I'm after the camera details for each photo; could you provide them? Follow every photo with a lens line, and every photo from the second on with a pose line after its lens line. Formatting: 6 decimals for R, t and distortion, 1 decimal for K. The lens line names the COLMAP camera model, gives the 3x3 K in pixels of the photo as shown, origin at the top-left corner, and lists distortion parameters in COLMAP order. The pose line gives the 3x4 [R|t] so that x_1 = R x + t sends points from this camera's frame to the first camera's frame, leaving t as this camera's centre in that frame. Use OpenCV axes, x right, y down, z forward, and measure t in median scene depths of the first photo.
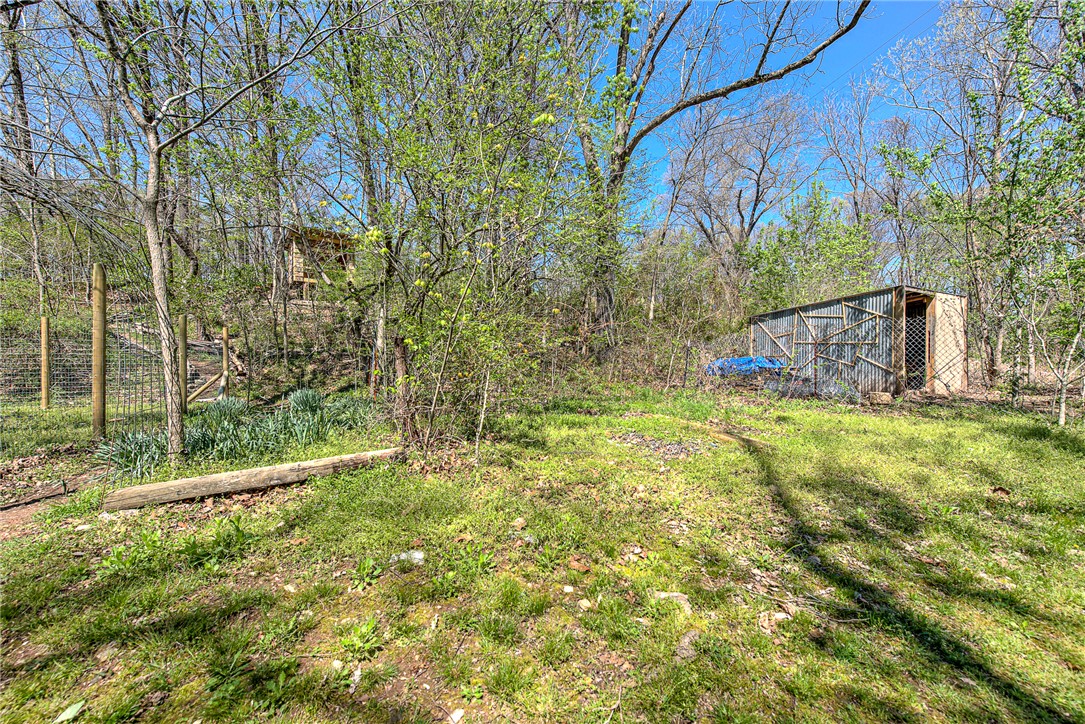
lens RADIAL K [[423.2, 0, 542.9], [0, 423.2, 364.7], [0, 0, 1]] dist [0.003558, 0.000218]
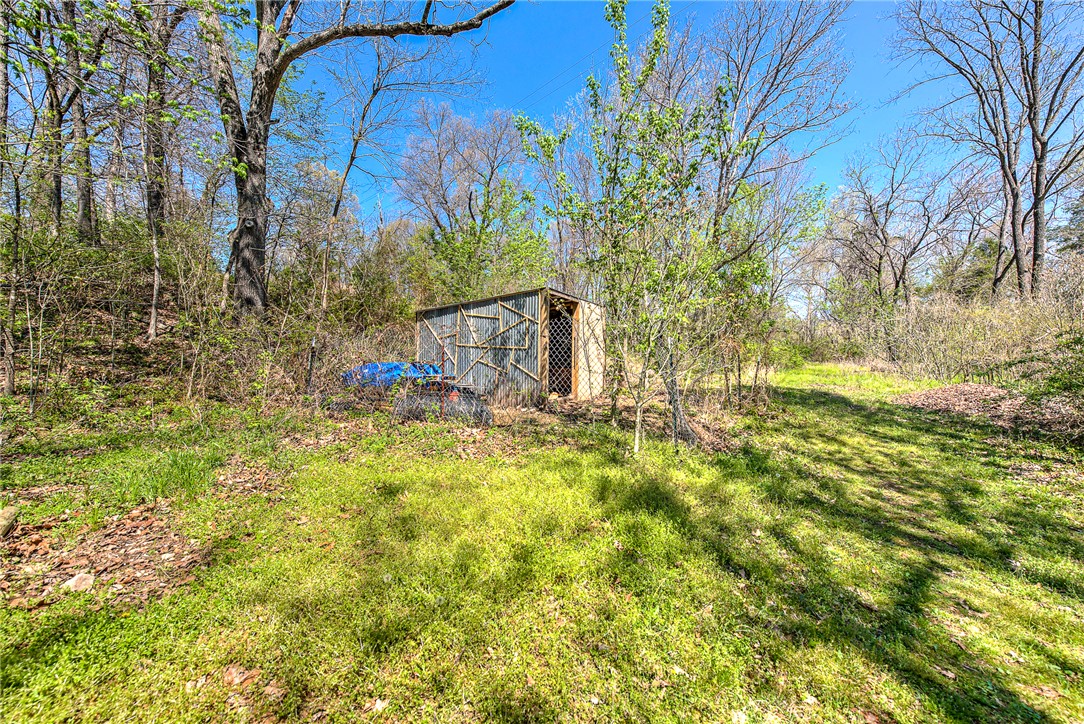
lens RADIAL K [[422.8, 0, 542.0], [0, 422.8, 358.8], [0, 0, 1]] dist [0.003558, 0.000218]
pose [[0.818482, -0.004307, 0.574516, 0.255436], [-0.002015, 0.999944, 0.010366, -0.035224], [-0.574529, -0.009642, 0.818428, 0.213552]]
